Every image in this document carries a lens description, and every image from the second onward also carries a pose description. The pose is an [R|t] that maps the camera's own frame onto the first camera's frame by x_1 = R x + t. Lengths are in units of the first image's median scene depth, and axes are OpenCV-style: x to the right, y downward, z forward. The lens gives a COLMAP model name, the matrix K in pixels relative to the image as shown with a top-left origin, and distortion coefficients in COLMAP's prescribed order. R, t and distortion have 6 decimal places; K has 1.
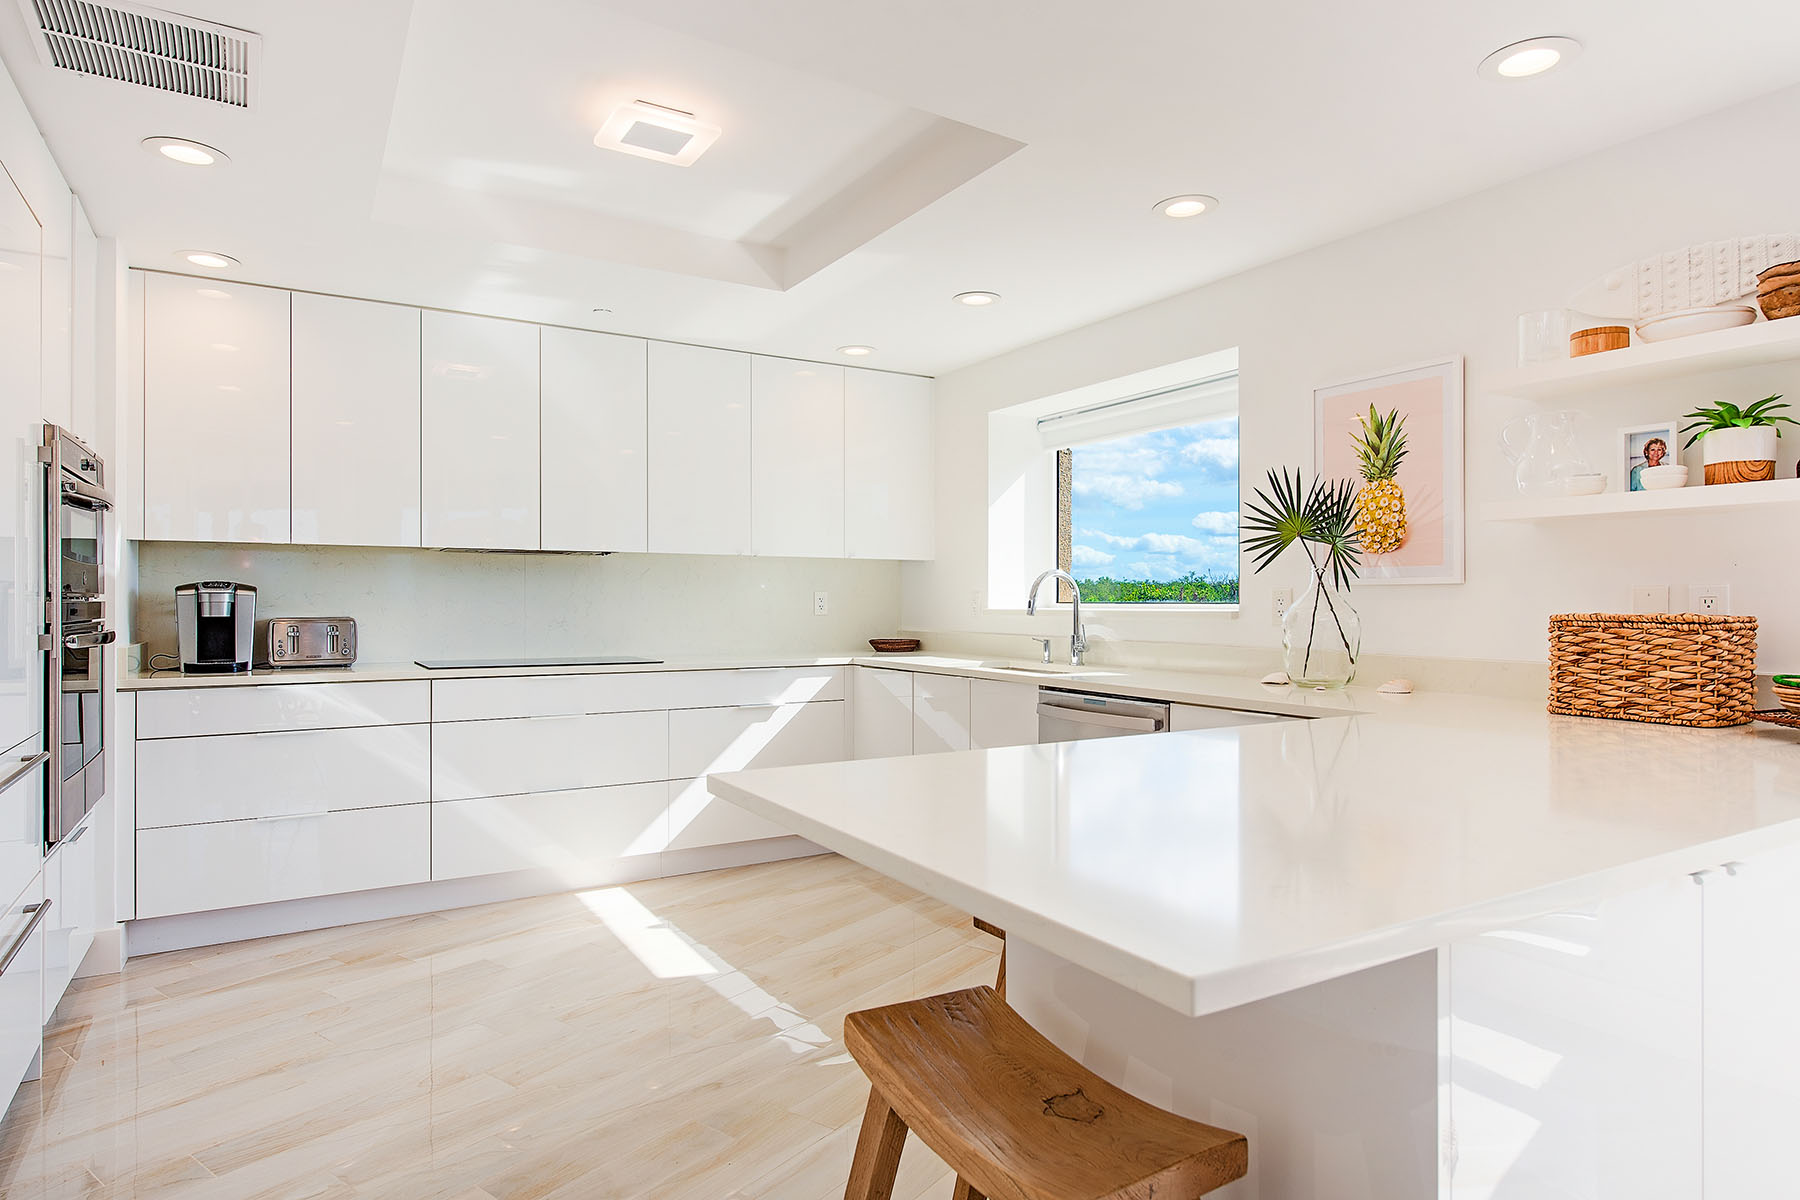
lens RADIAL K [[1042.7, 0, 899.5], [0, 1042.7, 601.3], [0, 0, 1]] dist [0.005241, 0.000601]
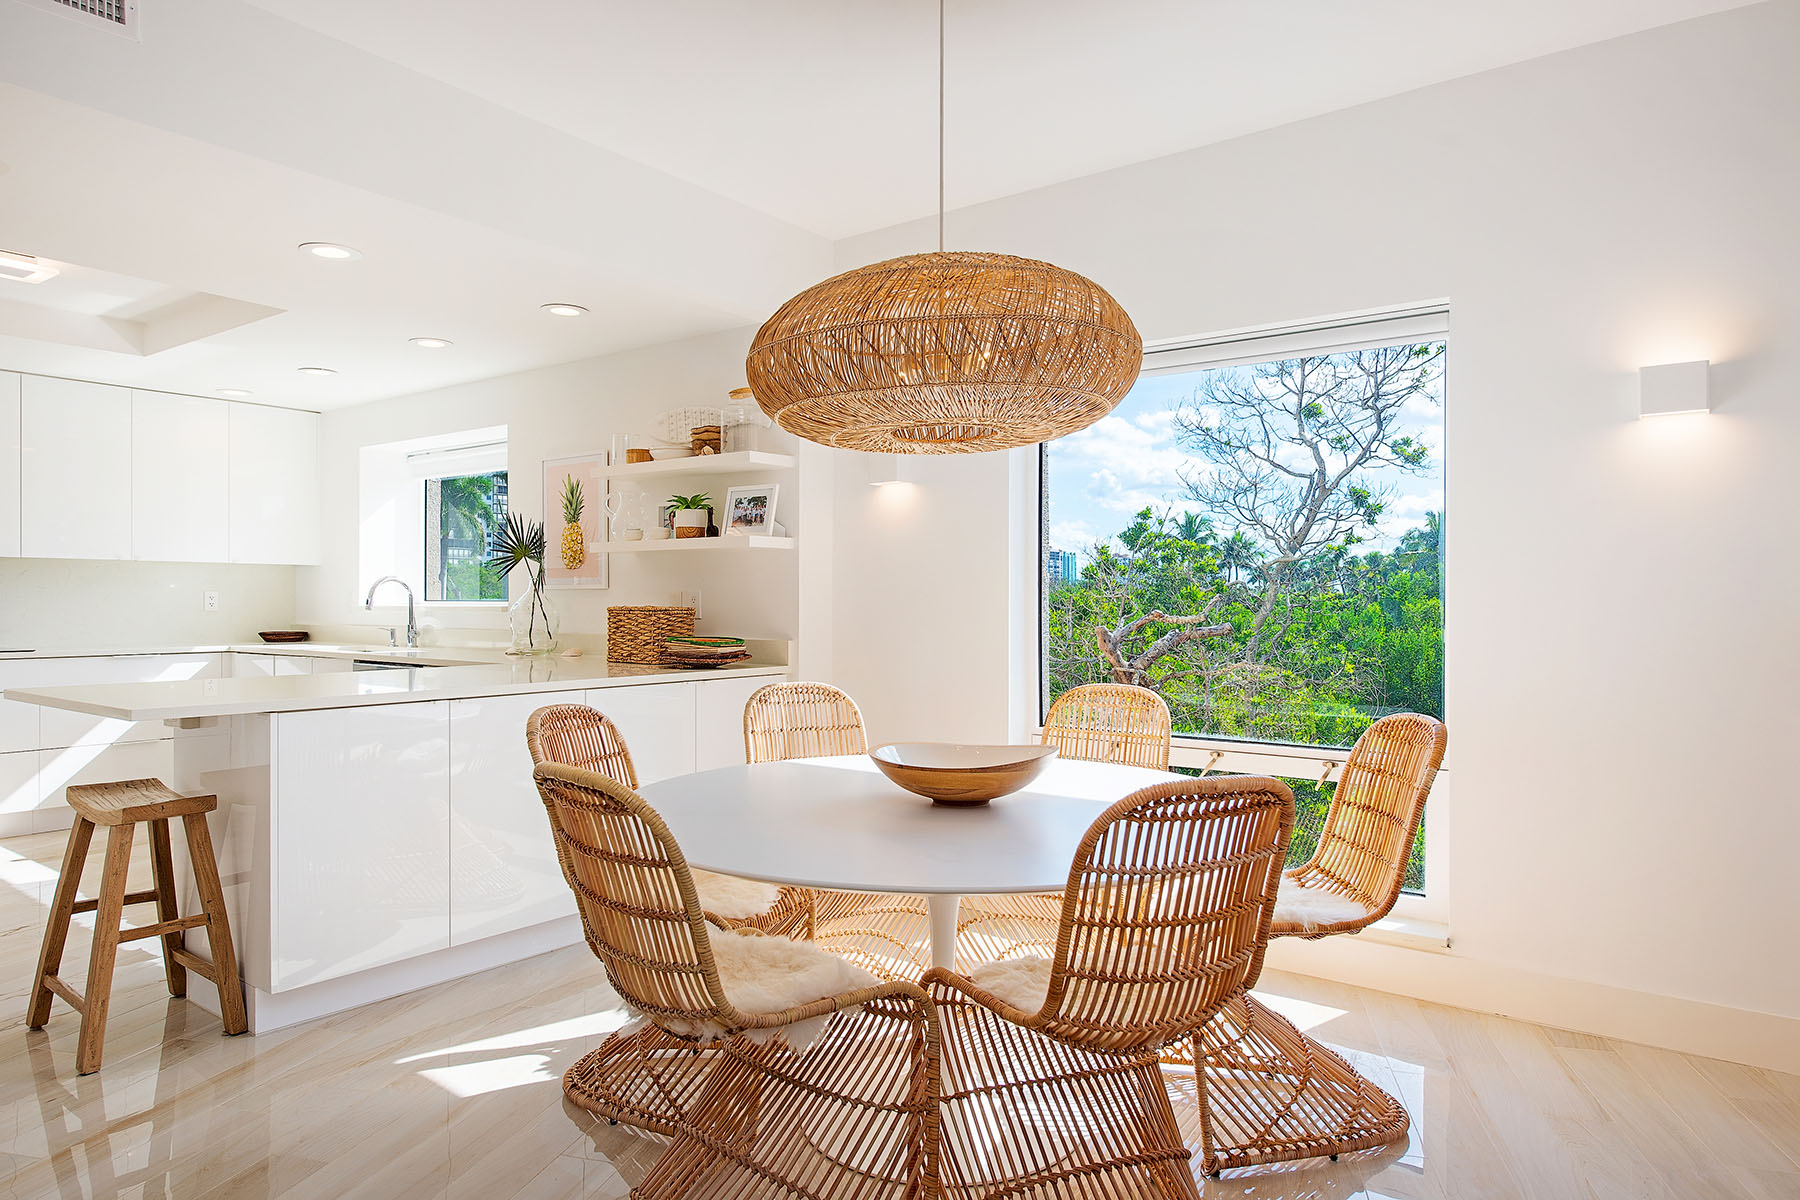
lens RADIAL K [[1124.9, 0, 900.1], [0, 1124.9, 596.4], [0, 0, 1]] dist [0.001379, 0.002140]
pose [[0.927128, 0.002565, 0.374736, 0.280494], [-0.001216, 0.999992, -0.003835, 0.000919], [-0.374743, 0.003100, 0.927123, -0.757088]]
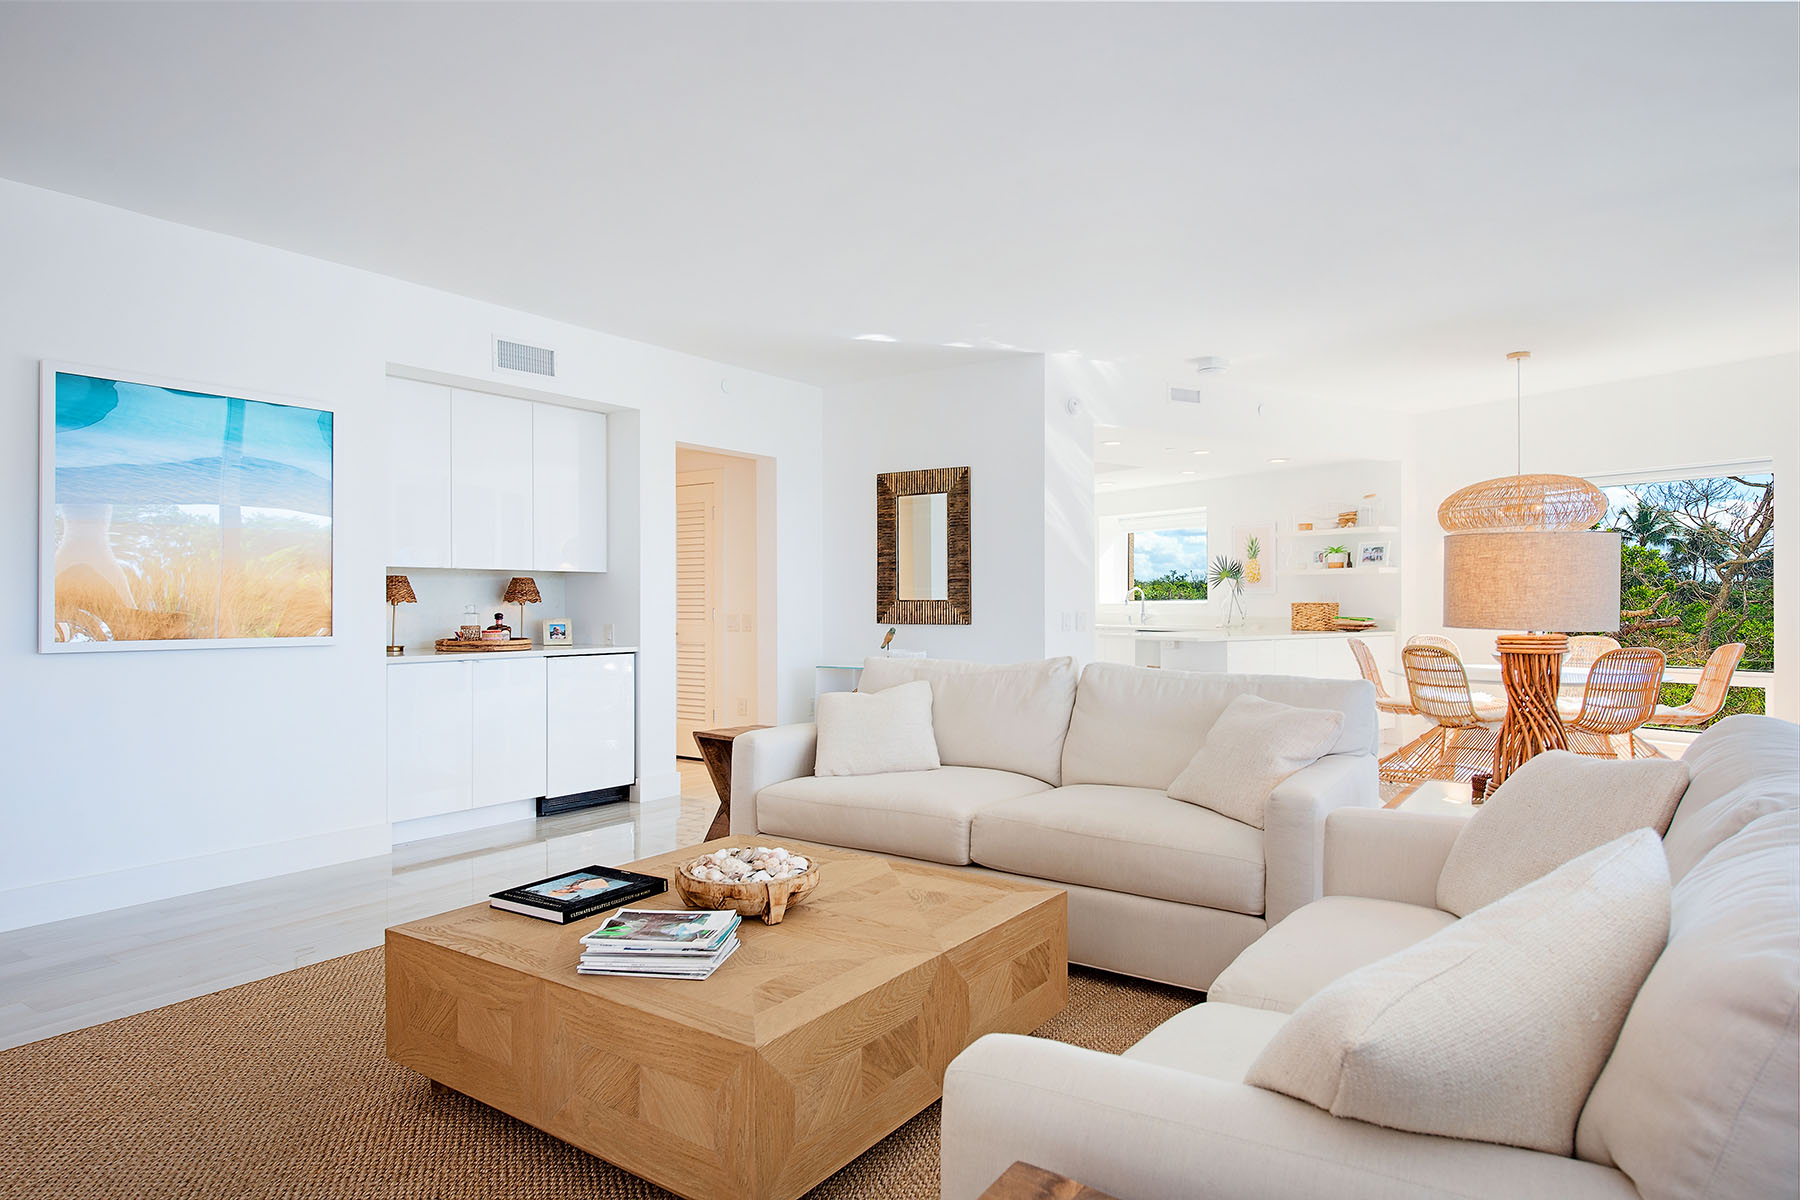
lens RADIAL K [[1051.4, 0, 897.0], [0, 1051.4, 600.1], [0, 0, 1]] dist [-0.002764, -0.002553]
pose [[0.999854, -0.004051, 0.016593, -0.614289], [0.004067, 0.999991, -0.000946, 0.000821], [-0.016589, 0.001014, 0.999862, -2.007730]]
